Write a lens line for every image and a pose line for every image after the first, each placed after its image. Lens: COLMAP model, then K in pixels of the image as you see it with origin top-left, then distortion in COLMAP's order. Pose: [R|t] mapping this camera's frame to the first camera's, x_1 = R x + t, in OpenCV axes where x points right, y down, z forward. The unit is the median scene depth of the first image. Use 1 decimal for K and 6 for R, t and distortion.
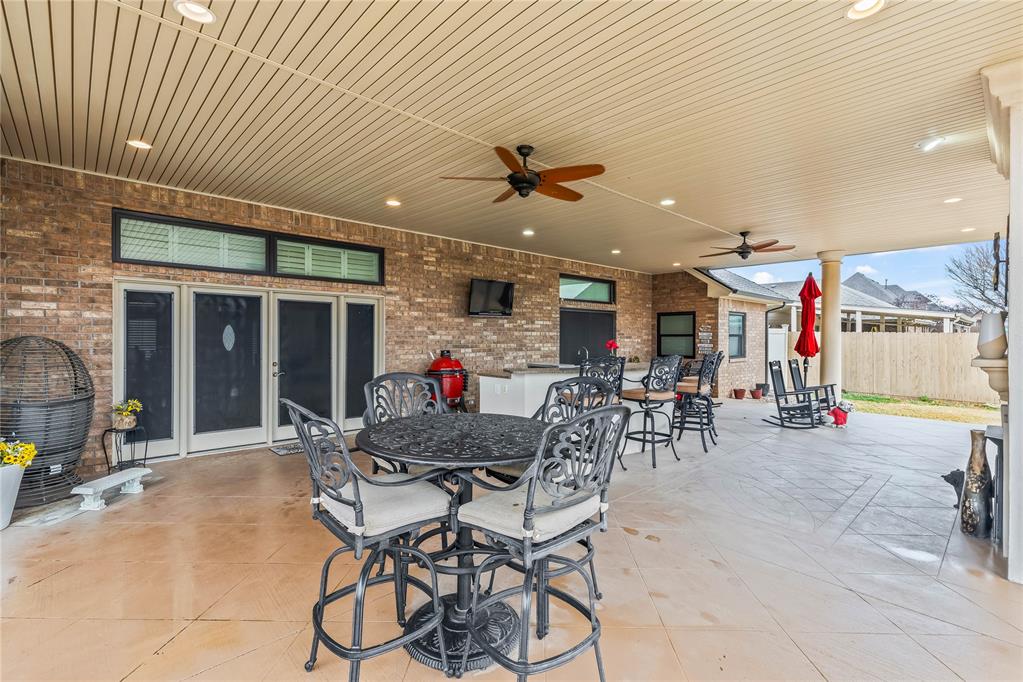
lens RADIAL K [[463.8, 0, 519.7], [0, 463.8, 340.1], [0, 0, 1]] dist [0.010763, -0.000984]
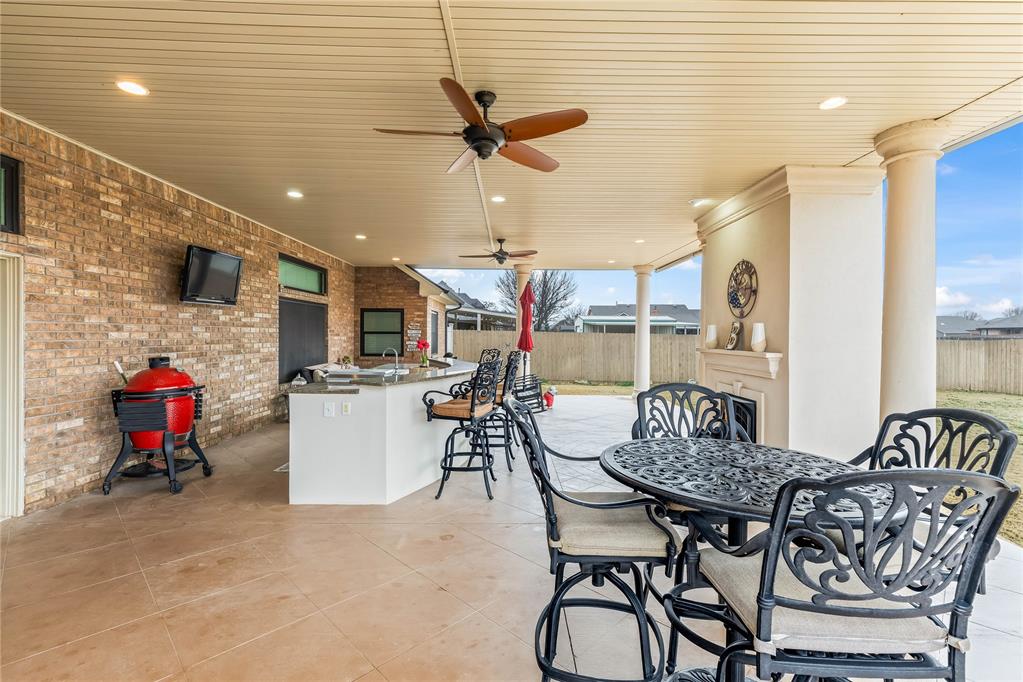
lens RADIAL K [[463.8, 0, 513.0], [0, 463.8, 339.5], [0, 0, 1]] dist [0.010763, -0.000984]
pose [[0.682732, -0.004029, 0.730658, -0.285155], [-0.002427, 0.999967, 0.007782, -0.006865], [-0.730665, -0.007087, 0.682700, 0.237763]]
